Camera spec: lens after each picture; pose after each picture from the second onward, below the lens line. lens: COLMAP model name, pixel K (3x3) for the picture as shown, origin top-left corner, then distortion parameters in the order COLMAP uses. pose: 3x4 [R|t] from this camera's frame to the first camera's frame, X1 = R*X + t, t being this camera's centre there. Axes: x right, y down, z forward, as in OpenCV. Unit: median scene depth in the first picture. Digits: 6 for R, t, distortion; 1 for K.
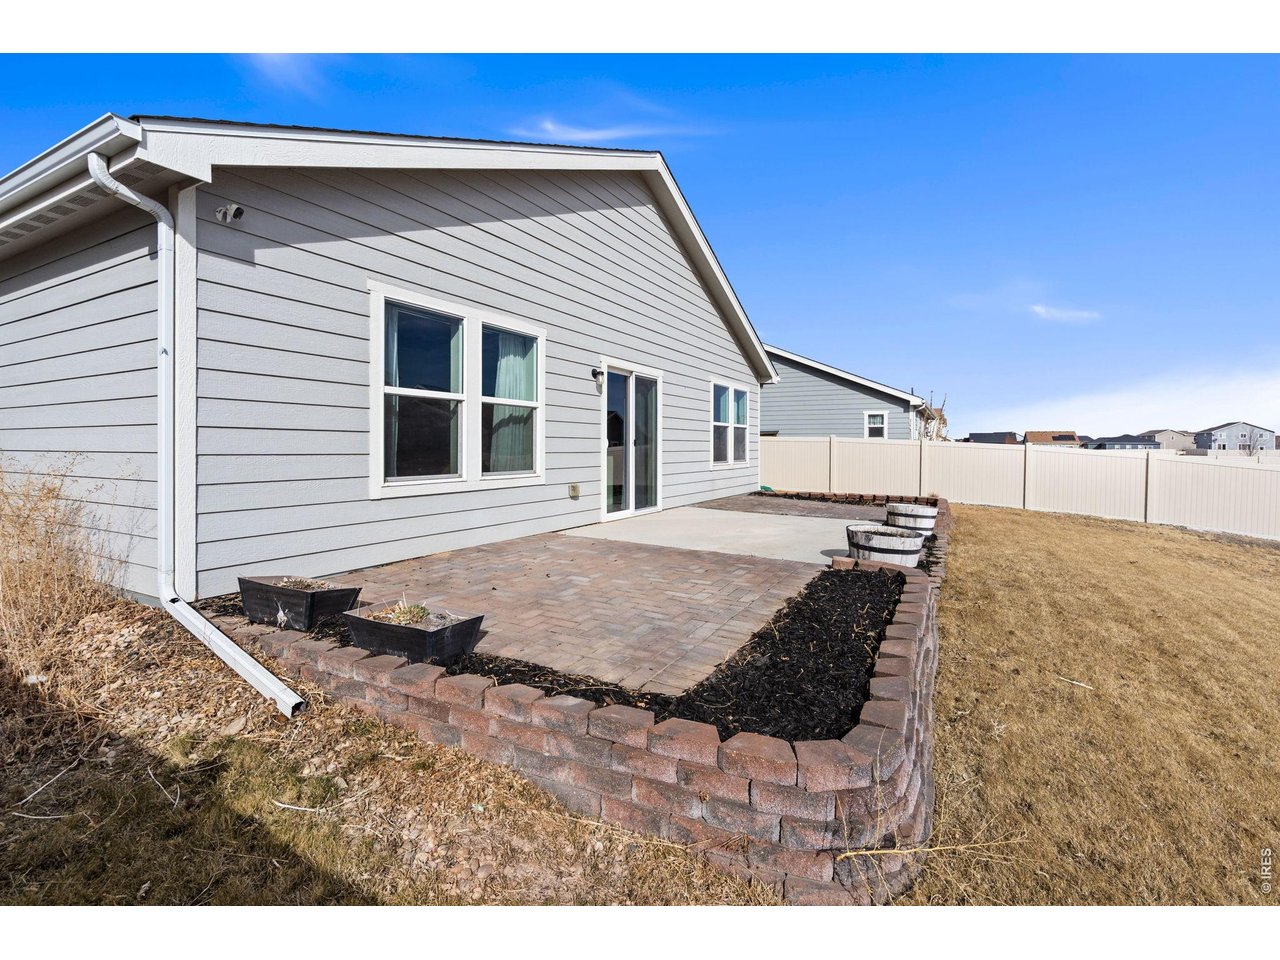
lens RADIAL K [[585.0, 0, 649.9], [0, 585.0, 441.9], [0, 0, 1]] dist [-0.004401, -0.000372]
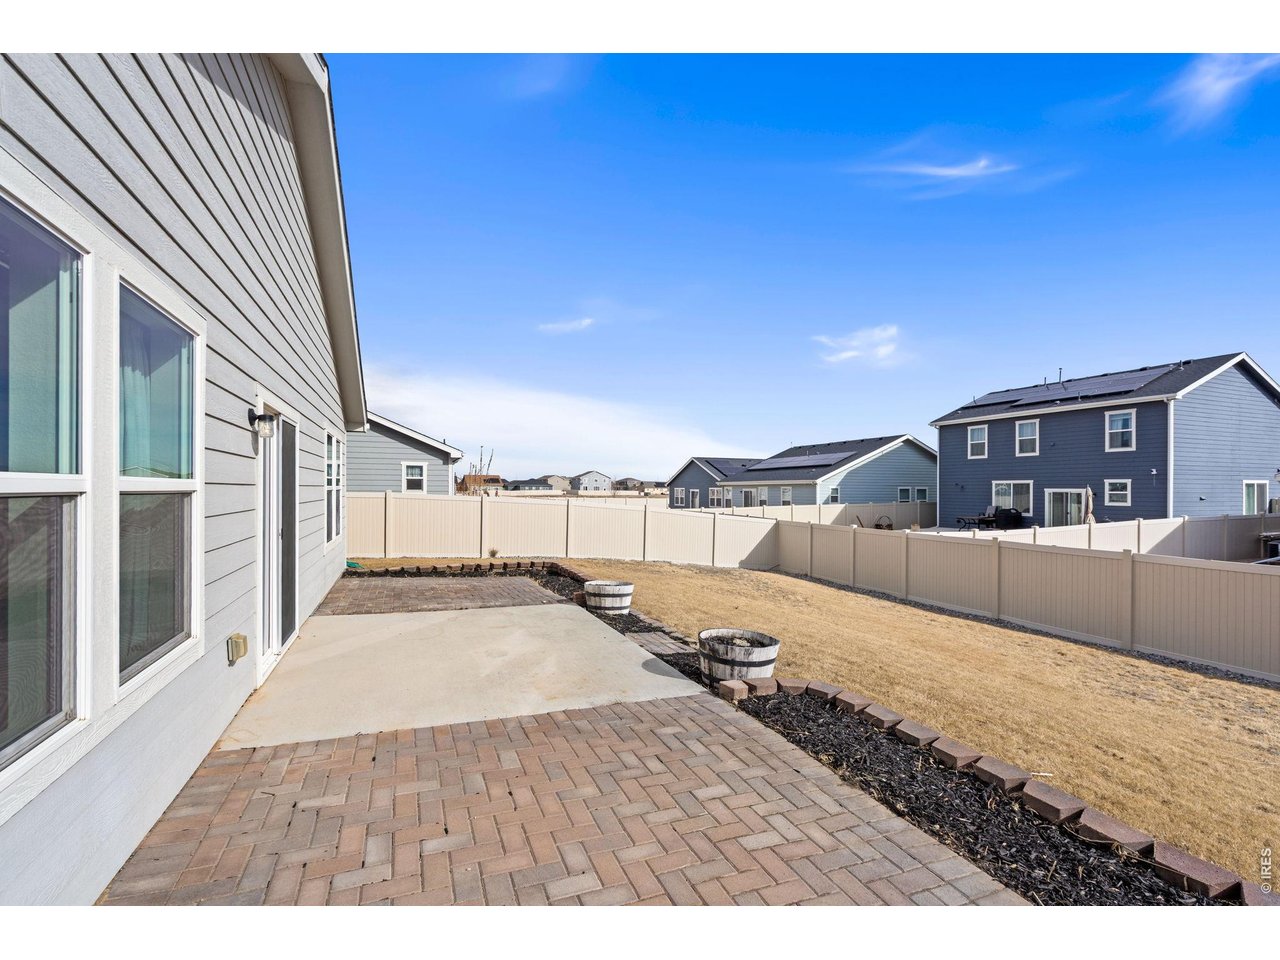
lens RADIAL K [[574.4, 0, 628.1], [0, 574.4, 490.4], [0, 0, 1]] dist [-0.005275, 0.000577]
pose [[0.650175, -0.002686, 0.759780, -0.249217], [-0.008396, 0.999907, 0.010719, -0.054206], [-0.759738, -0.013348, 0.650092, 0.367467]]
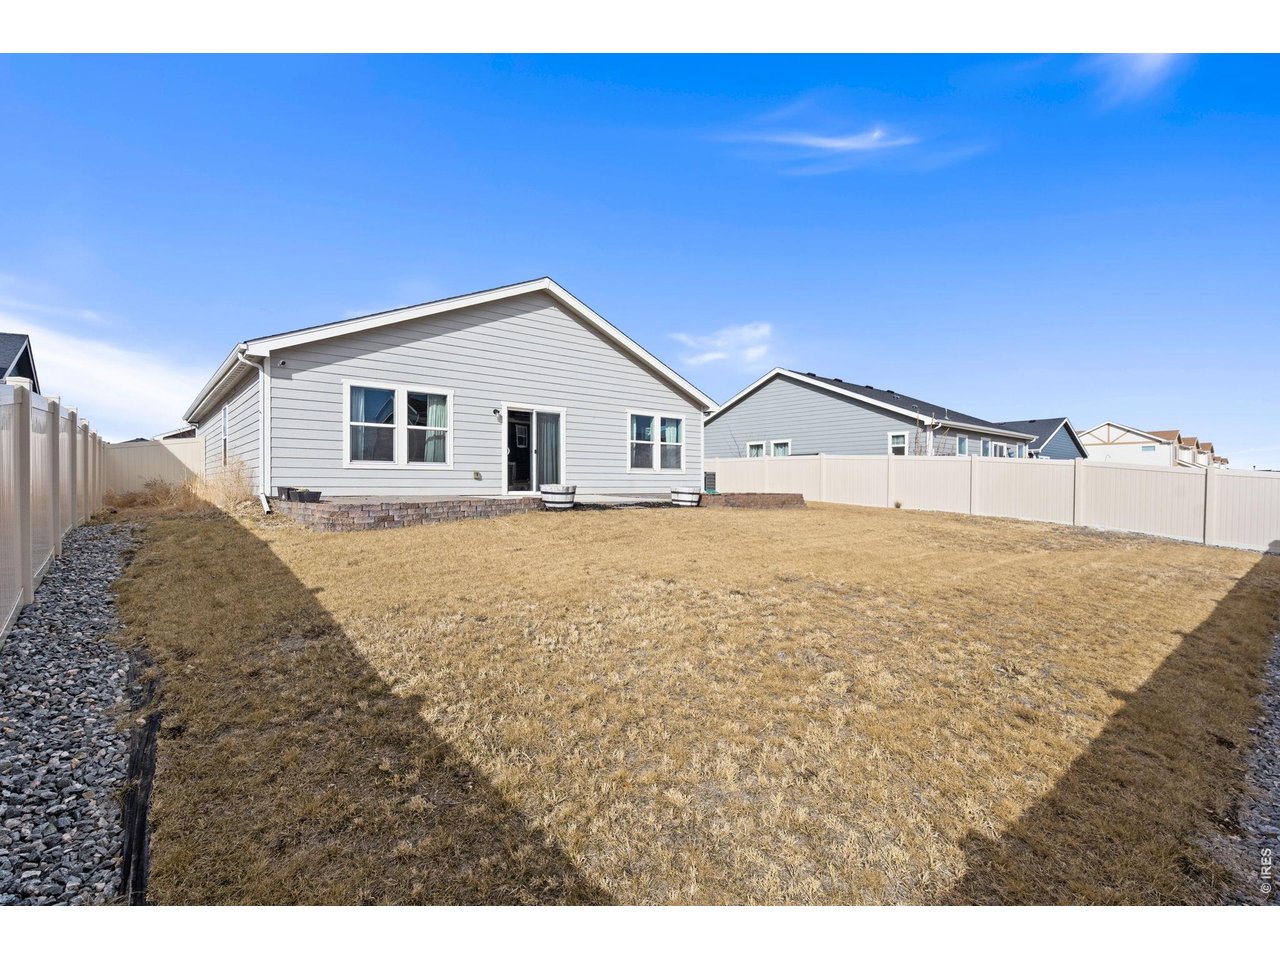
lens RADIAL K [[574.4, 0, 632.5], [0, 574.4, 479.0], [0, 0, 1]] dist [-0.005275, 0.000577]
pose [[0.926135, -0.009999, -0.377061, 0.890574], [0.008500, 0.999948, -0.005640, 0.096090], [0.377098, 0.002018, 0.926171, -0.443992]]
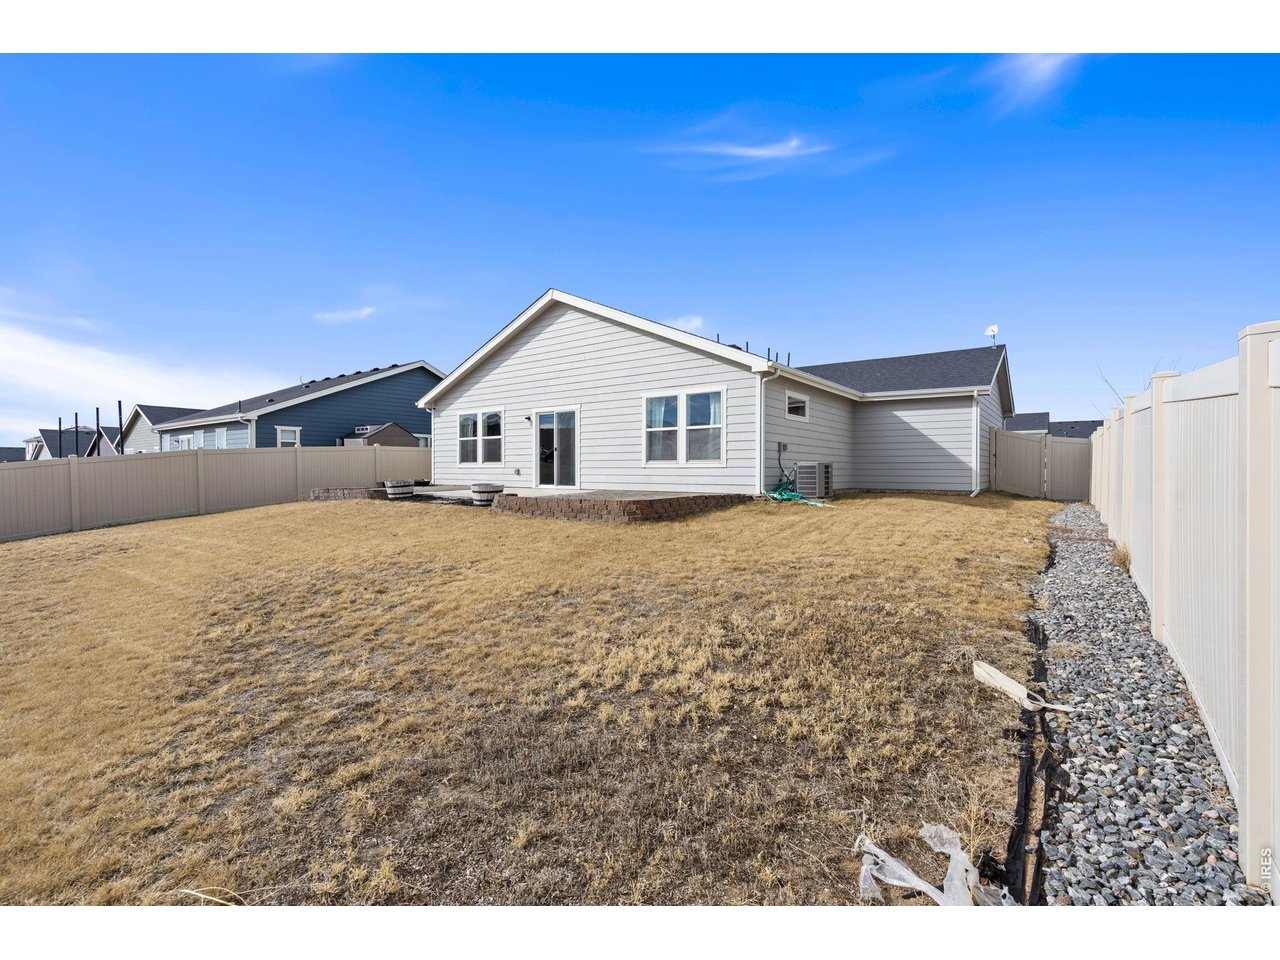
lens RADIAL K [[609.0, 0, 639.7], [0, 609.0, 475.1], [0, 0, 1]] dist [-0.000804, 0.001197]
pose [[-0.161829, -0.008270, -0.986784, 1.908495], [0.000093, 0.999965, -0.008396, 0.103369], [0.986819, -0.001451, -0.161822, 1.639456]]
